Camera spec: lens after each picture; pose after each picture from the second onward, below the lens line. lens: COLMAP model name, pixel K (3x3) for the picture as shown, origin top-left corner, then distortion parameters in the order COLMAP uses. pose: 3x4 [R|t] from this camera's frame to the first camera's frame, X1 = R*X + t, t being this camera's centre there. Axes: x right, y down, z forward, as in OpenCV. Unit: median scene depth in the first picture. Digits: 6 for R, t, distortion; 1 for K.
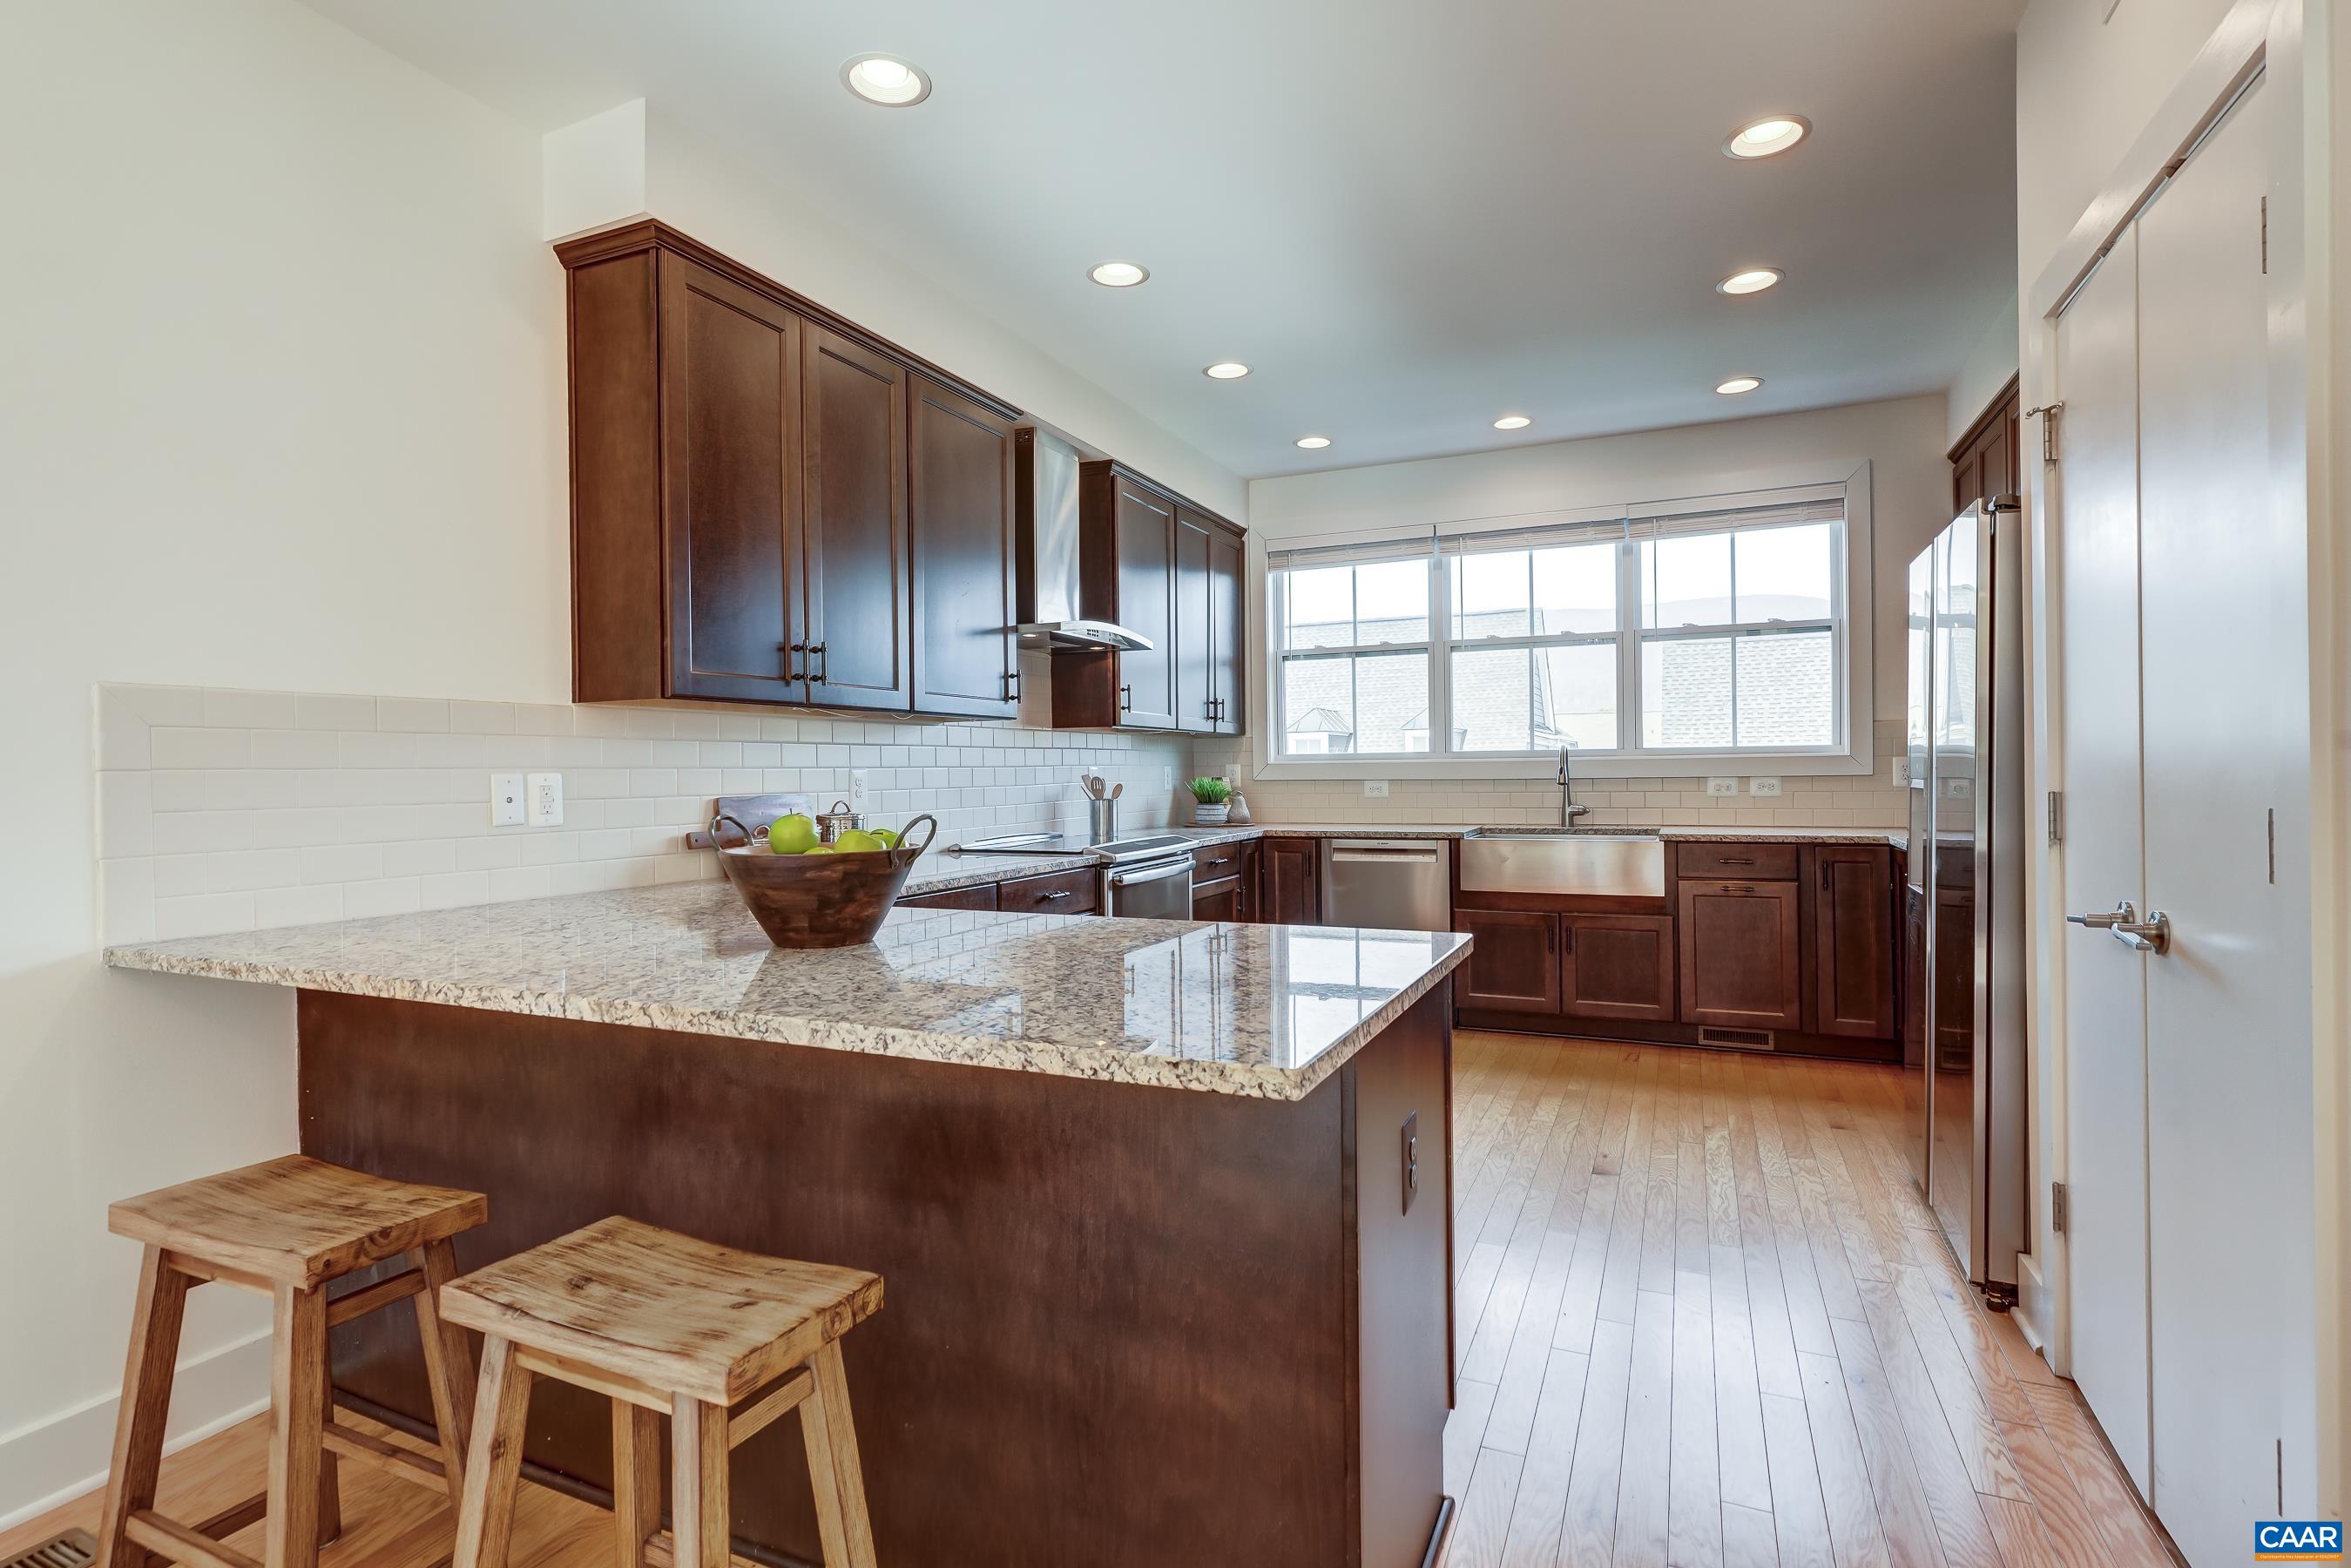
lens RADIAL K [[1091.5, 0, 1181.5], [0, 1091.5, 779.8], [0, 0, 1]] dist [-0.007734, 0.003867]
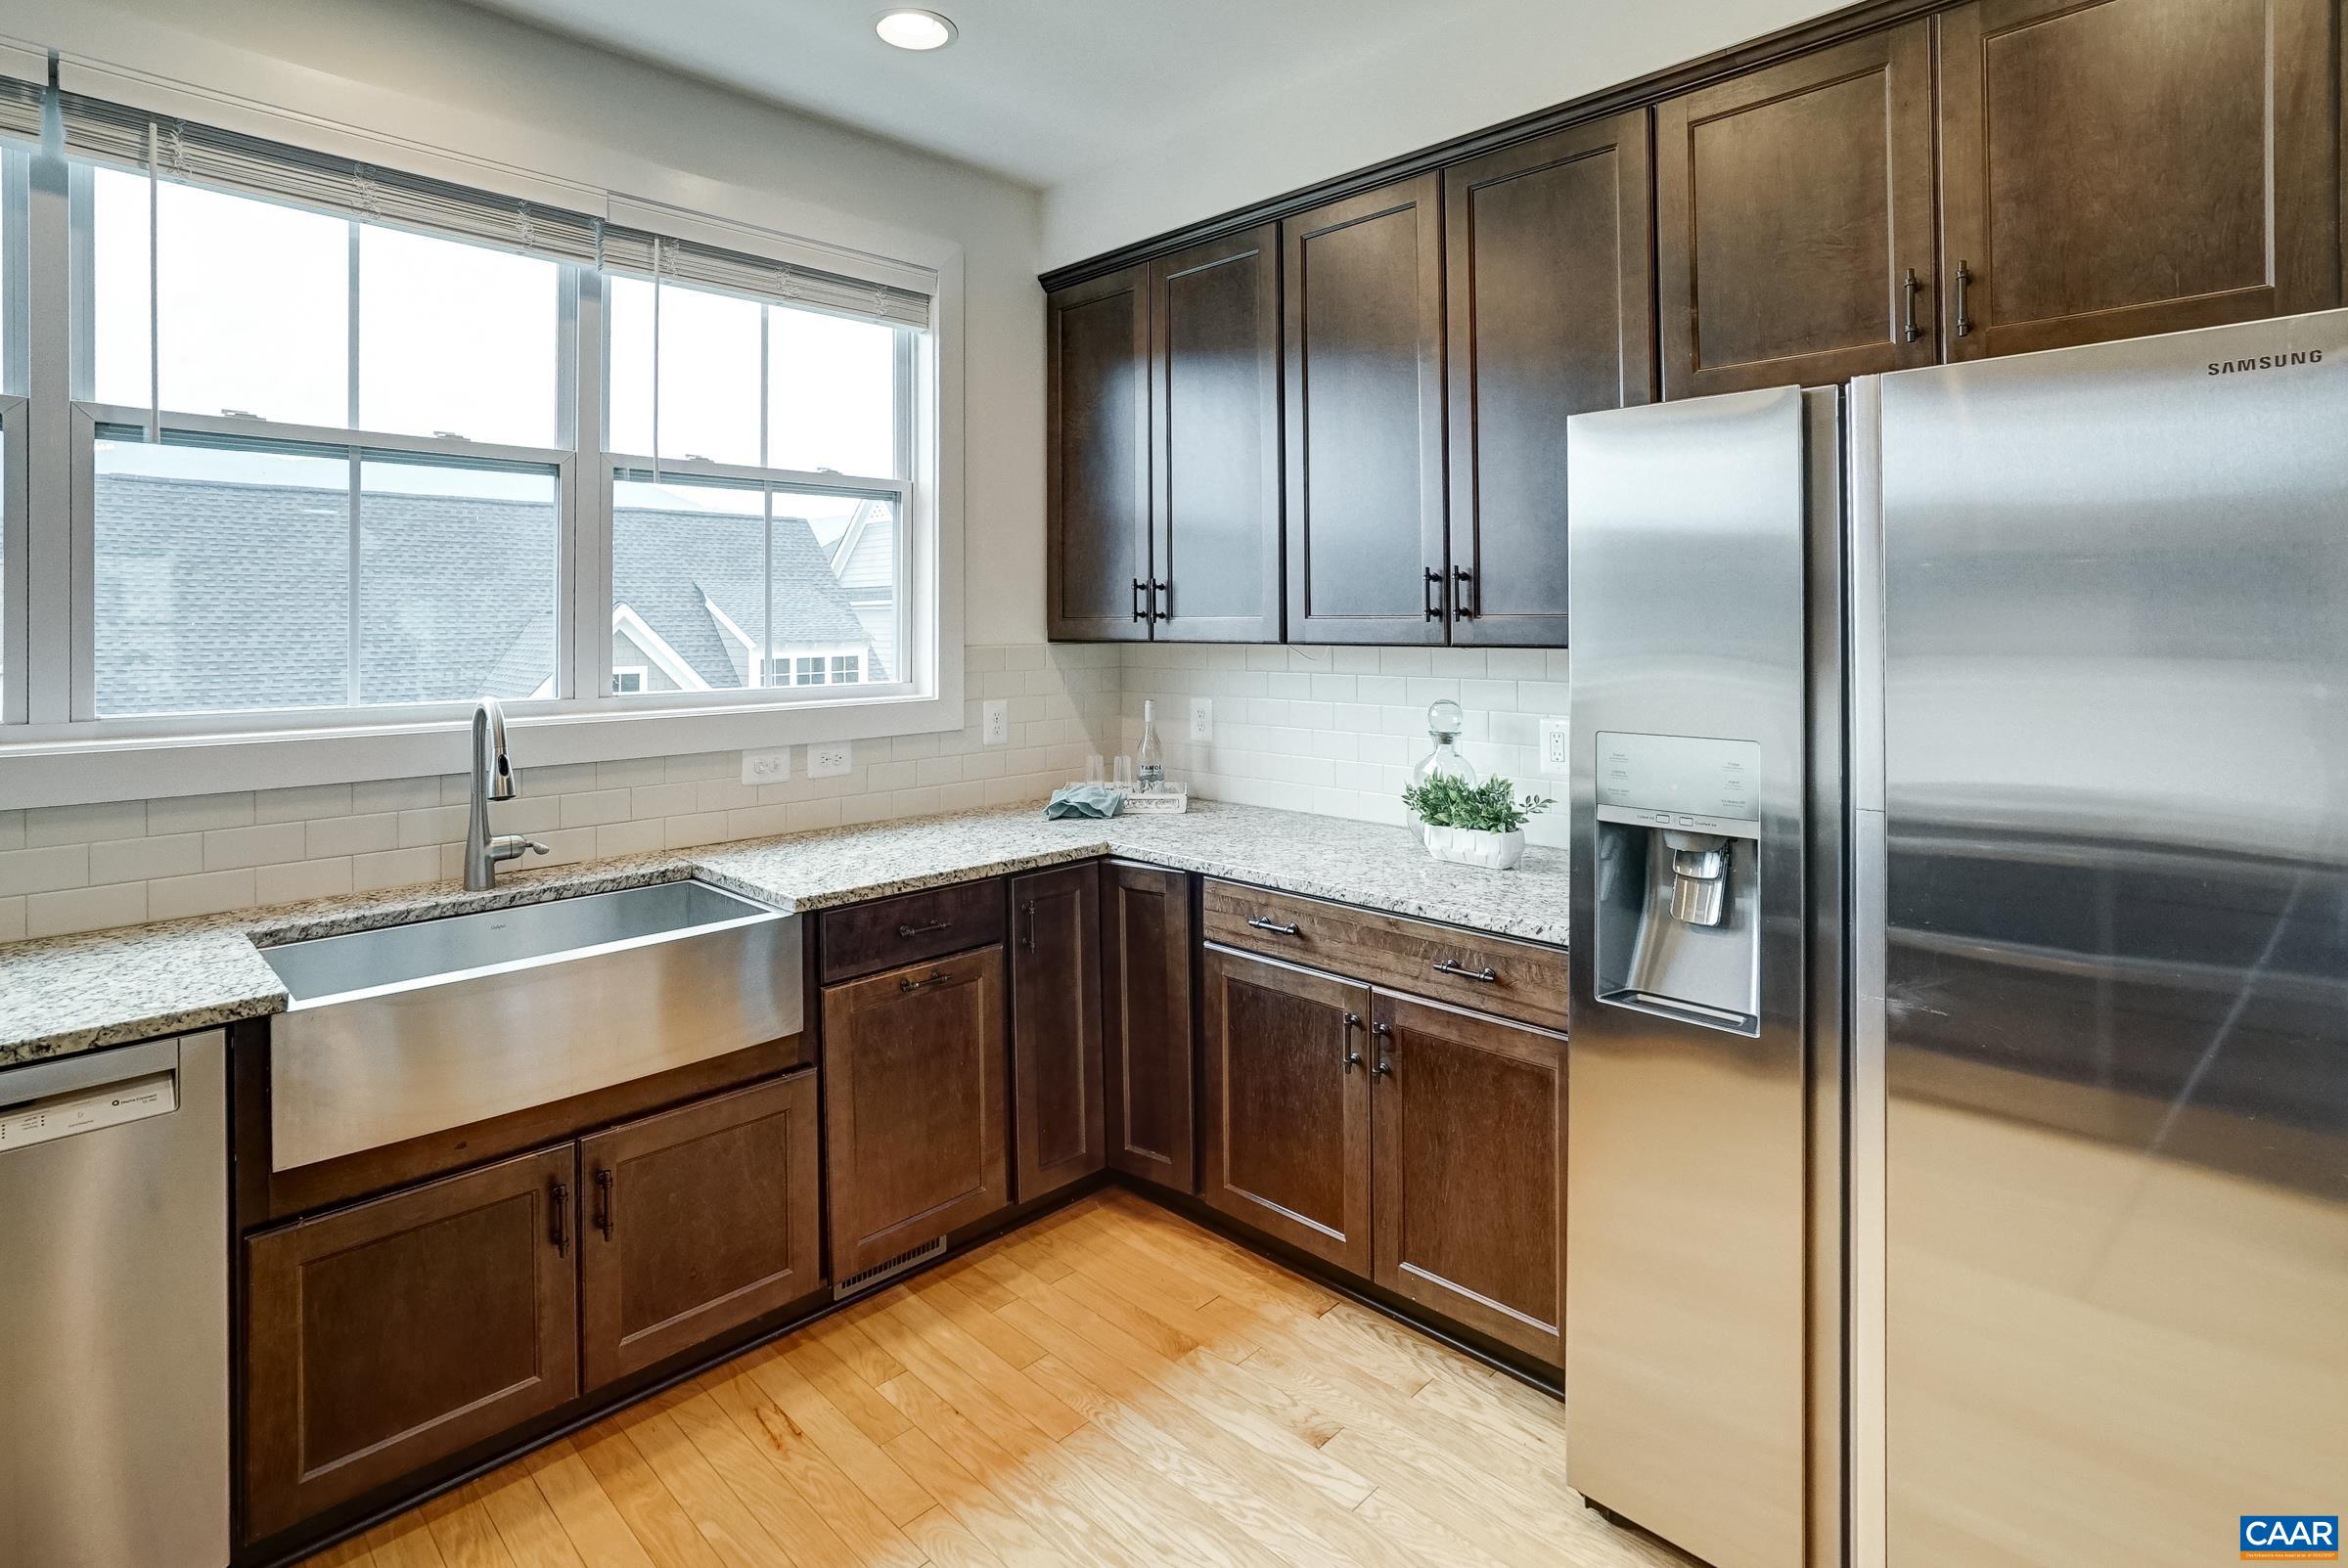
lens RADIAL K [[1143.0, 0, 1147.0], [0, 1143.0, 612.1], [0, 0, 1]] dist [-0.034196, 0.011797]
pose [[0.347198, 0.022097, 0.937532, 0.029803], [0.009443, 0.999589, -0.027056, -0.052674], [-0.937744, 0.018247, 0.346847, 0.620322]]
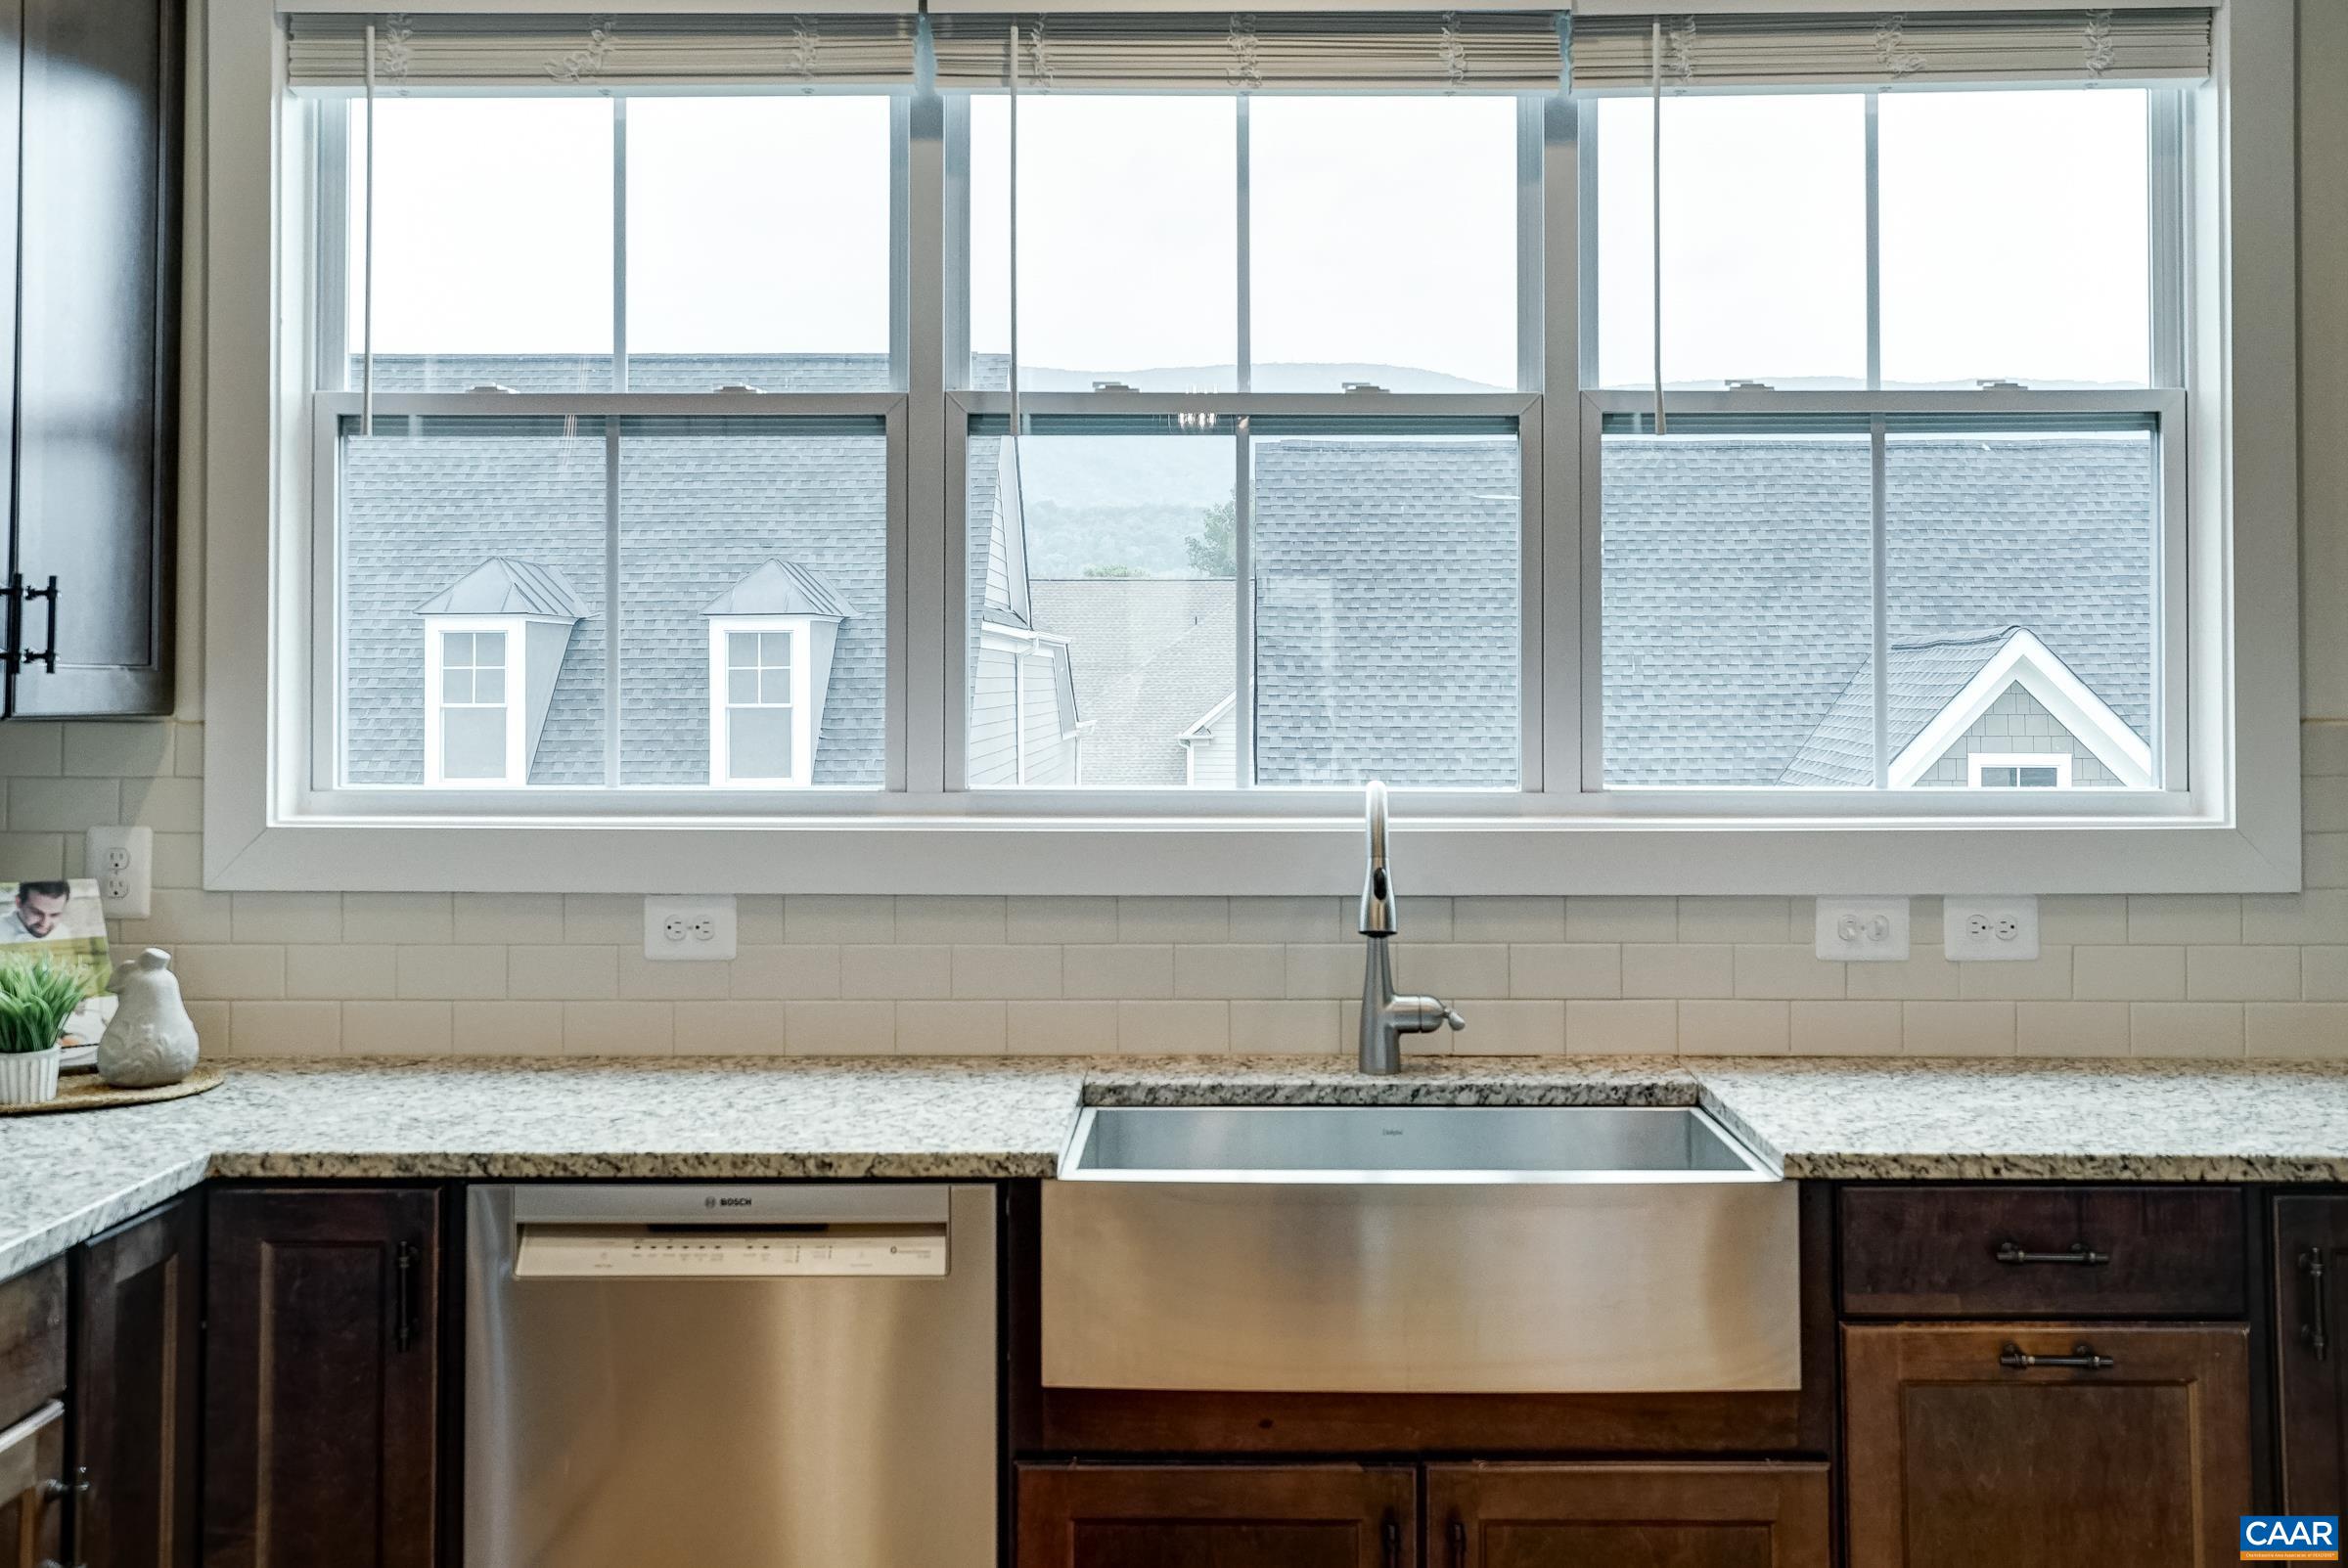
lens RADIAL K [[2364.2, 0, 1198.8], [0, 2364.2, 601.7], [0, 0, 1]] dist [0.012399, 0.000000]
pose [[0.915157, 0.024854, 0.402330, 0.064938], [-0.006927, 0.998920, -0.045952, -0.051837], [-0.403038, 0.039266, 0.914341, 0.471813]]
